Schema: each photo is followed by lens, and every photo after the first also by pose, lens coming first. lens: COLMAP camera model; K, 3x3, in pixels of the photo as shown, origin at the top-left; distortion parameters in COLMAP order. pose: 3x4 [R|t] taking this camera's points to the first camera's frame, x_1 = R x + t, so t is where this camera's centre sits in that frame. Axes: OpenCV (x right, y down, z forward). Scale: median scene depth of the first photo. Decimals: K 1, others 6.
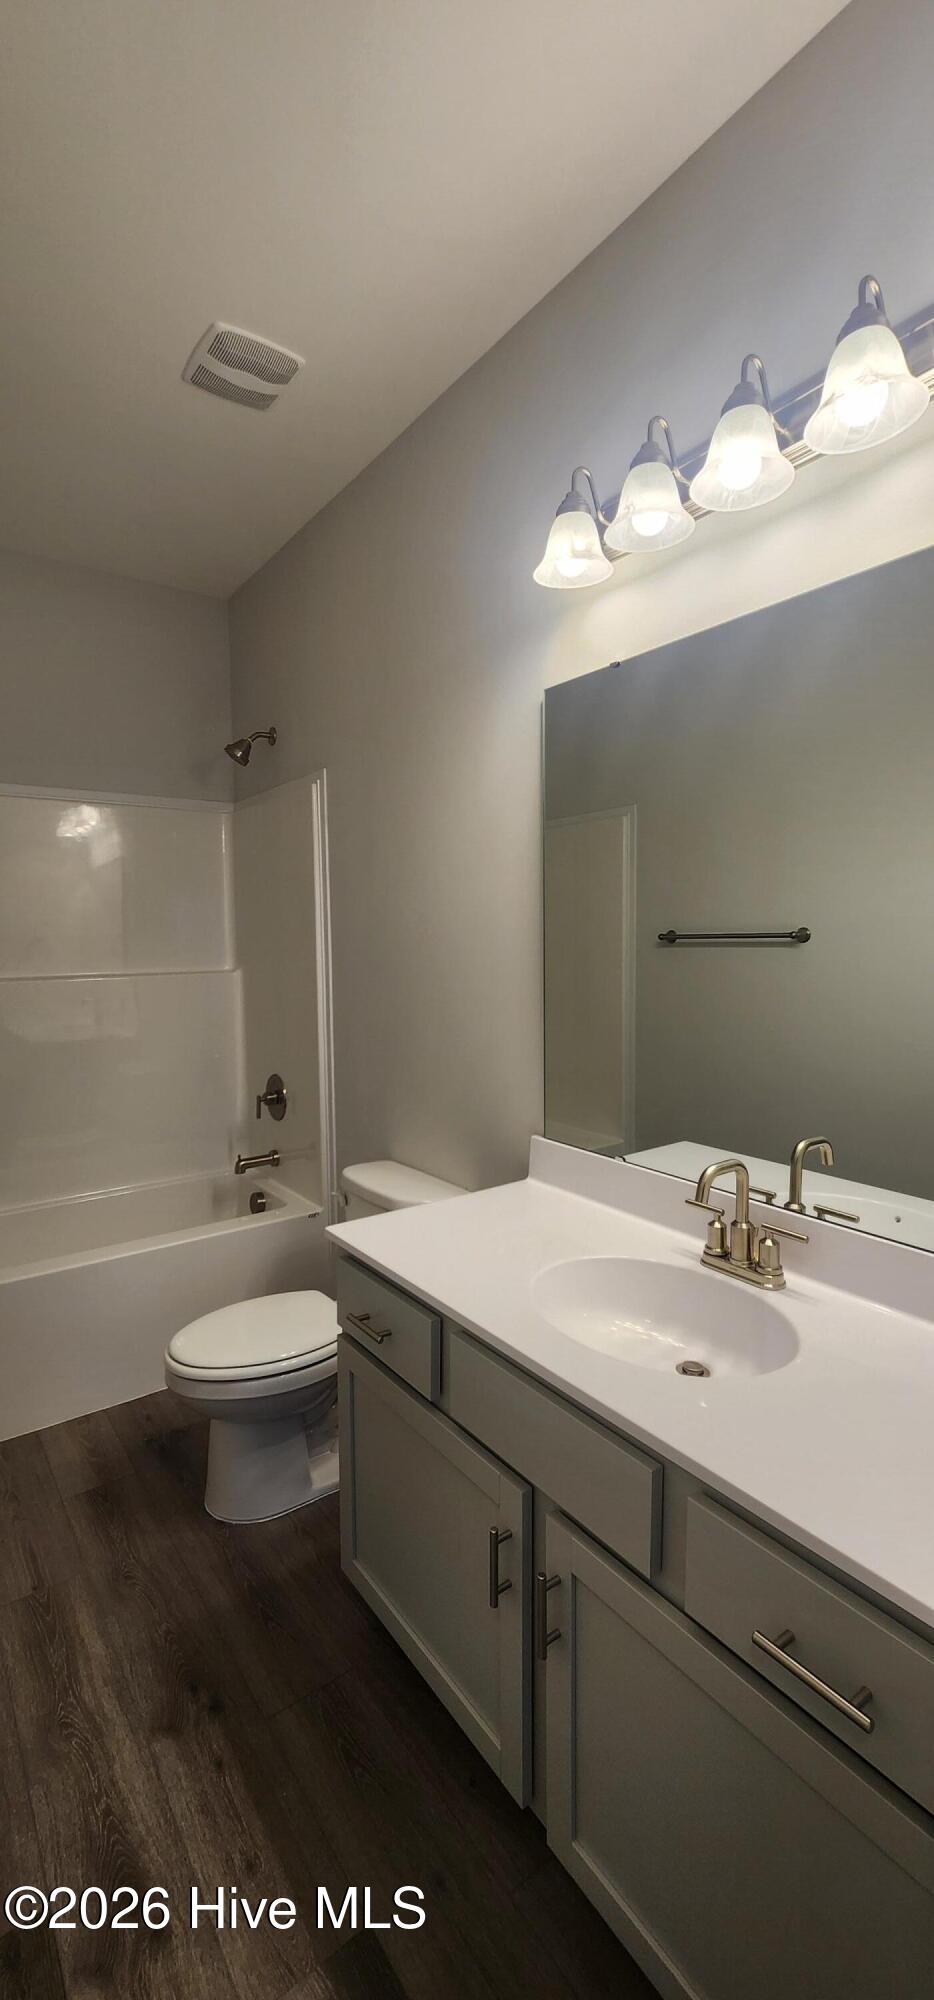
lens RADIAL K [[826.5, 0, 456.2], [0, 826.5, 1004.4], [0, 0, 1]] dist [-0.004070, 0.005015]
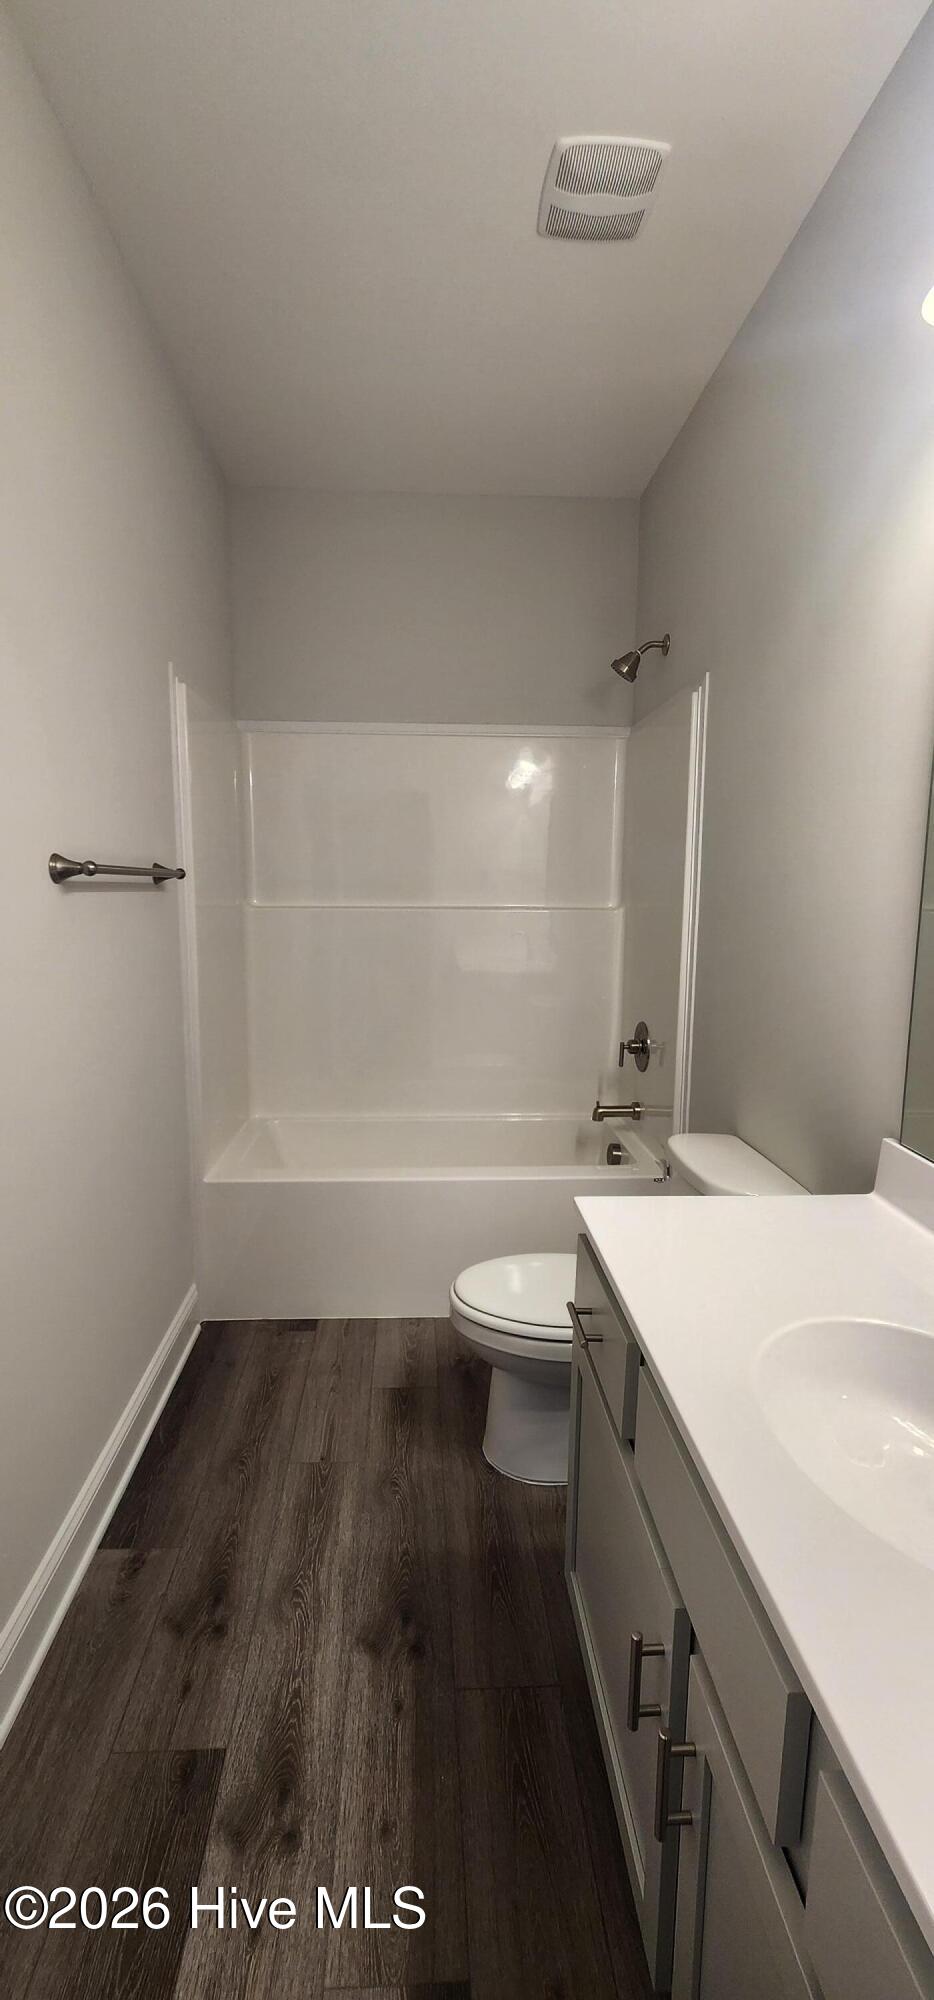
lens RADIAL K [[826.5, 0, 456.2], [0, 826.5, 1004.4], [0, 0, 1]] dist [-0.004070, 0.005015]
pose [[0.839039, 0.095187, -0.535679, 0.155186], [-0.060233, 0.994776, 0.082422, 0.002461], [0.540726, -0.036889, 0.840389, 0.174445]]
